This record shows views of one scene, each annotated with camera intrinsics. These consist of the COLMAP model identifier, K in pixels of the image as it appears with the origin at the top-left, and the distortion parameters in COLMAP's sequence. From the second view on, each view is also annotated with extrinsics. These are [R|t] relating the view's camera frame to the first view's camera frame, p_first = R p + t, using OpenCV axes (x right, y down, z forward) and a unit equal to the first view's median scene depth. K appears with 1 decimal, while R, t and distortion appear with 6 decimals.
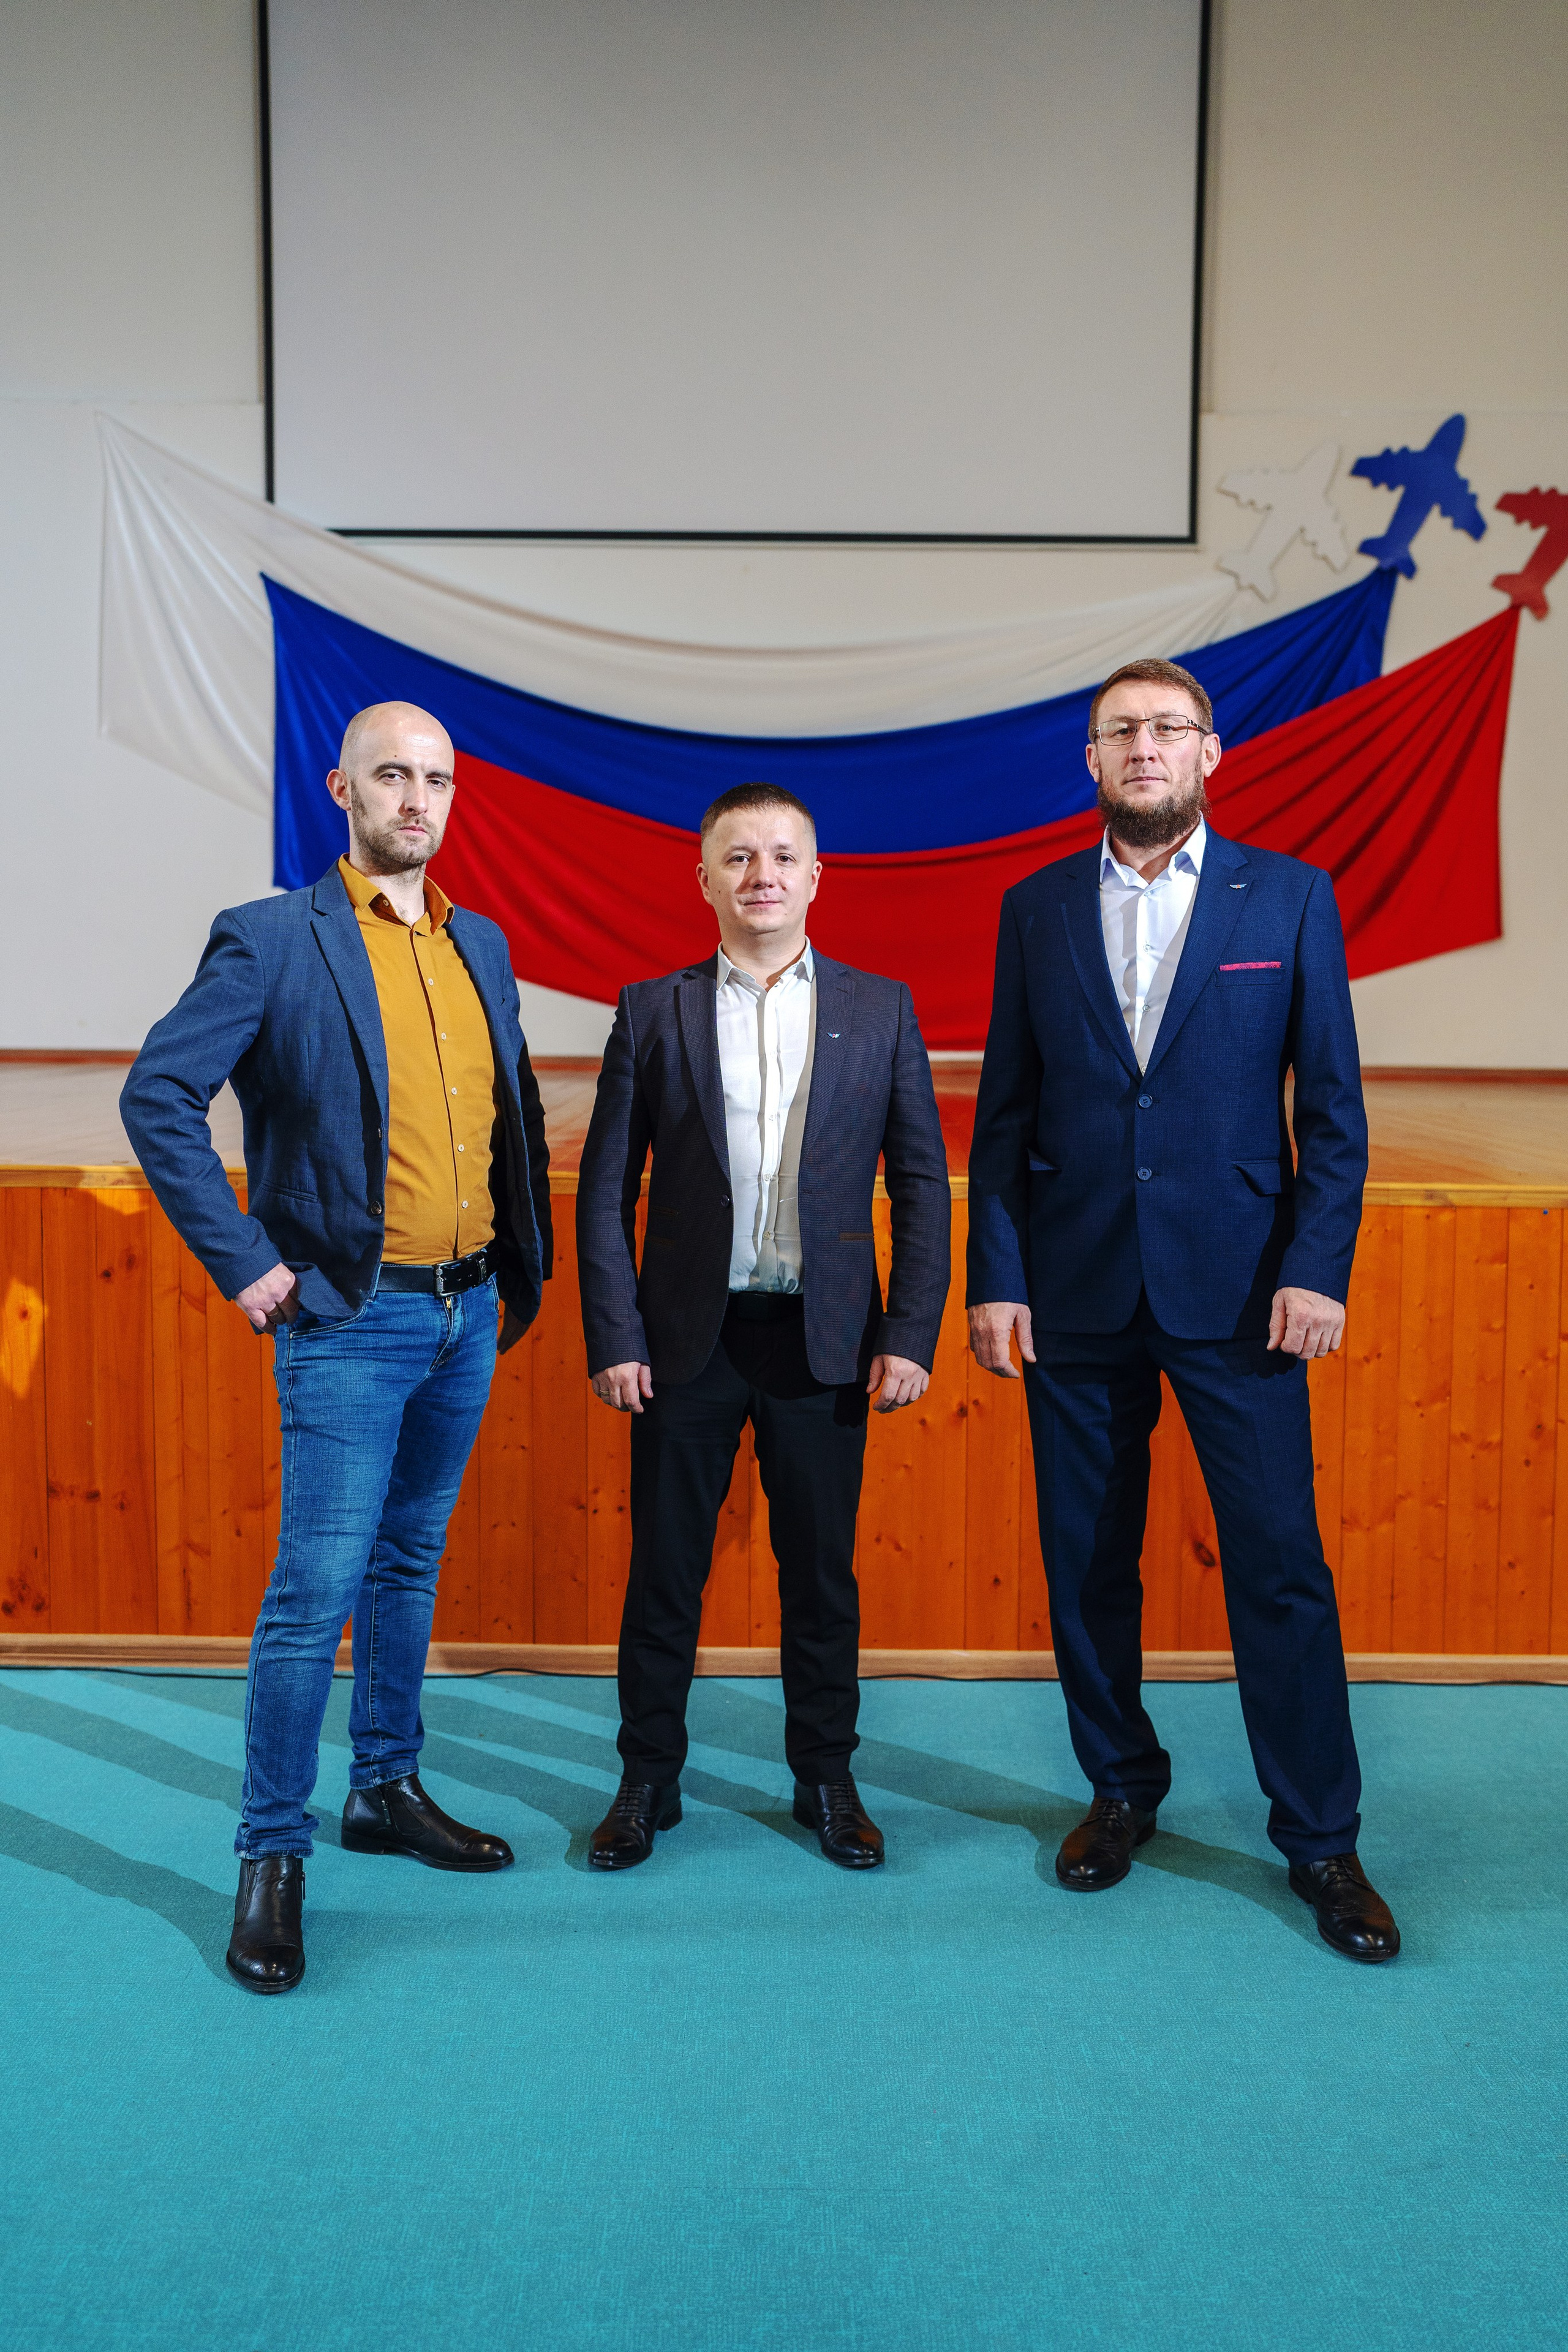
lens RADIAL K [[2540.2, 0, 784.7], [0, 2540.2, 1165.6], [0, 0, 1]] dist [0.095348, 0.000000]
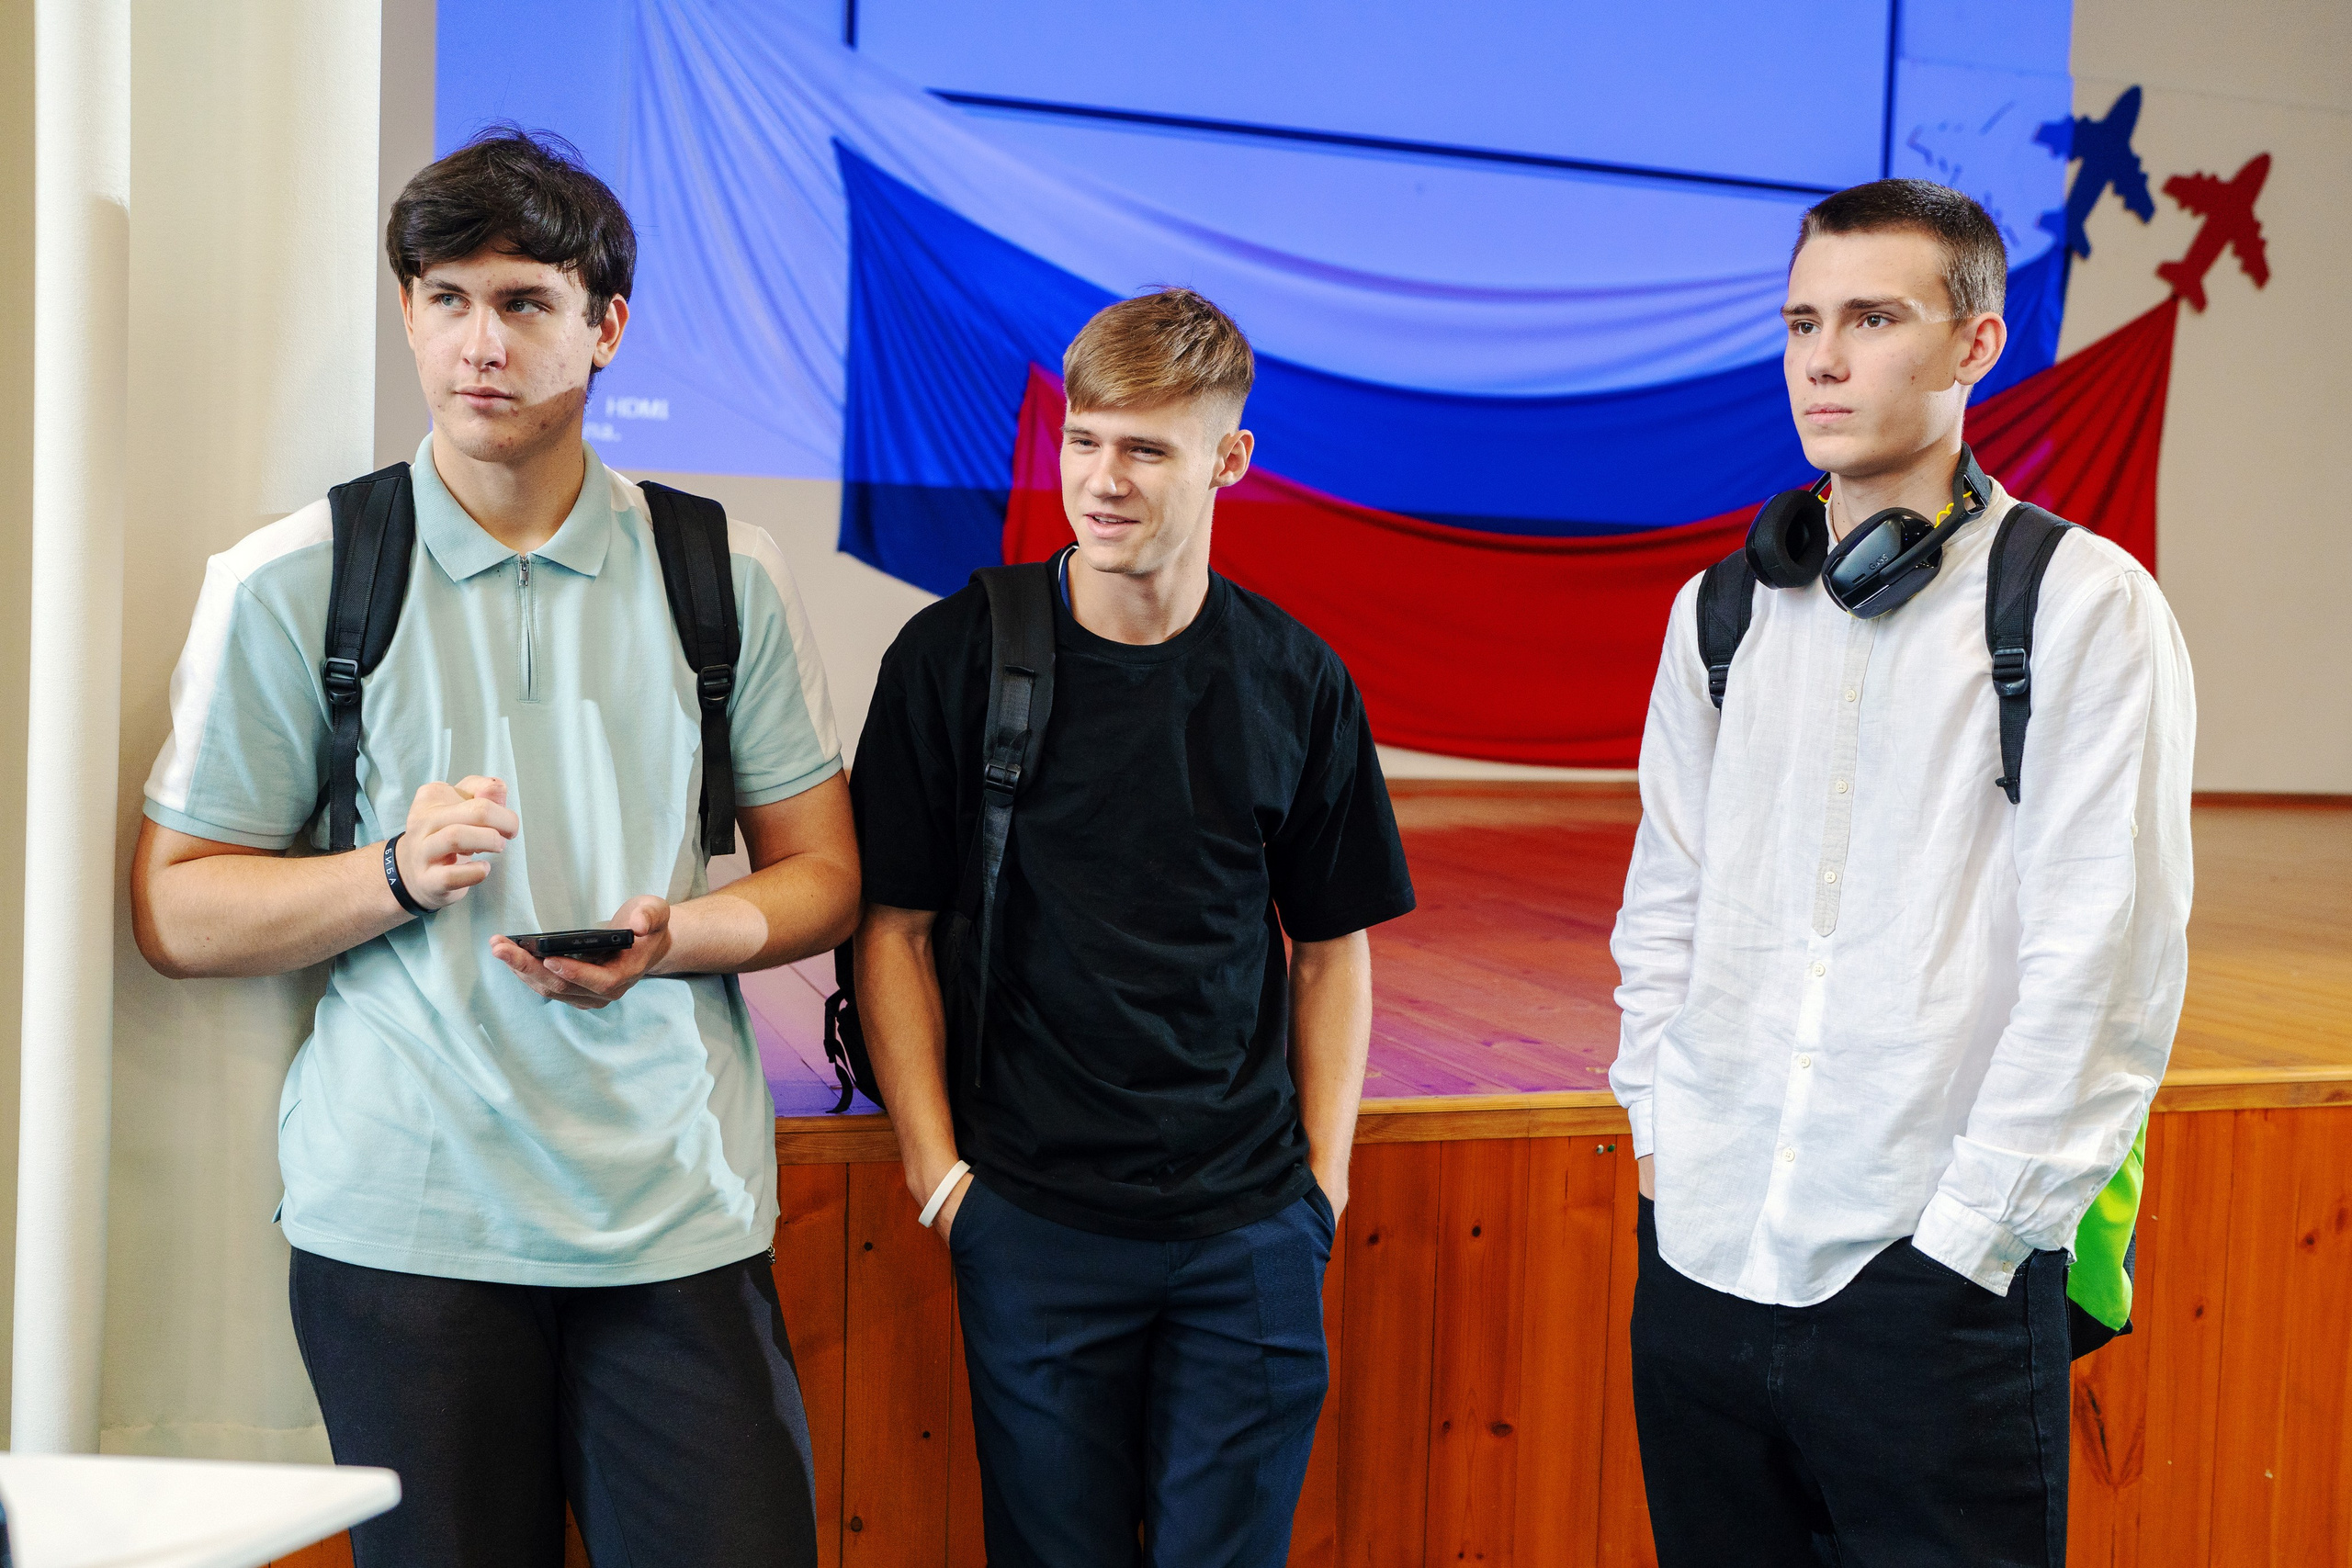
lens RADIAL K [[2540.0, 0, 1166.7], [0, 2540.0, 770.7], [0, 0, 1]] dist [0.095348, 0.000000]
pose [[0.919625, -0.004413, 0.392772, -0.424572], [0.009357, 0.999899, -0.010674, -0.038283], [-0.392686, 0.013491, 0.919574, 0.280847]]
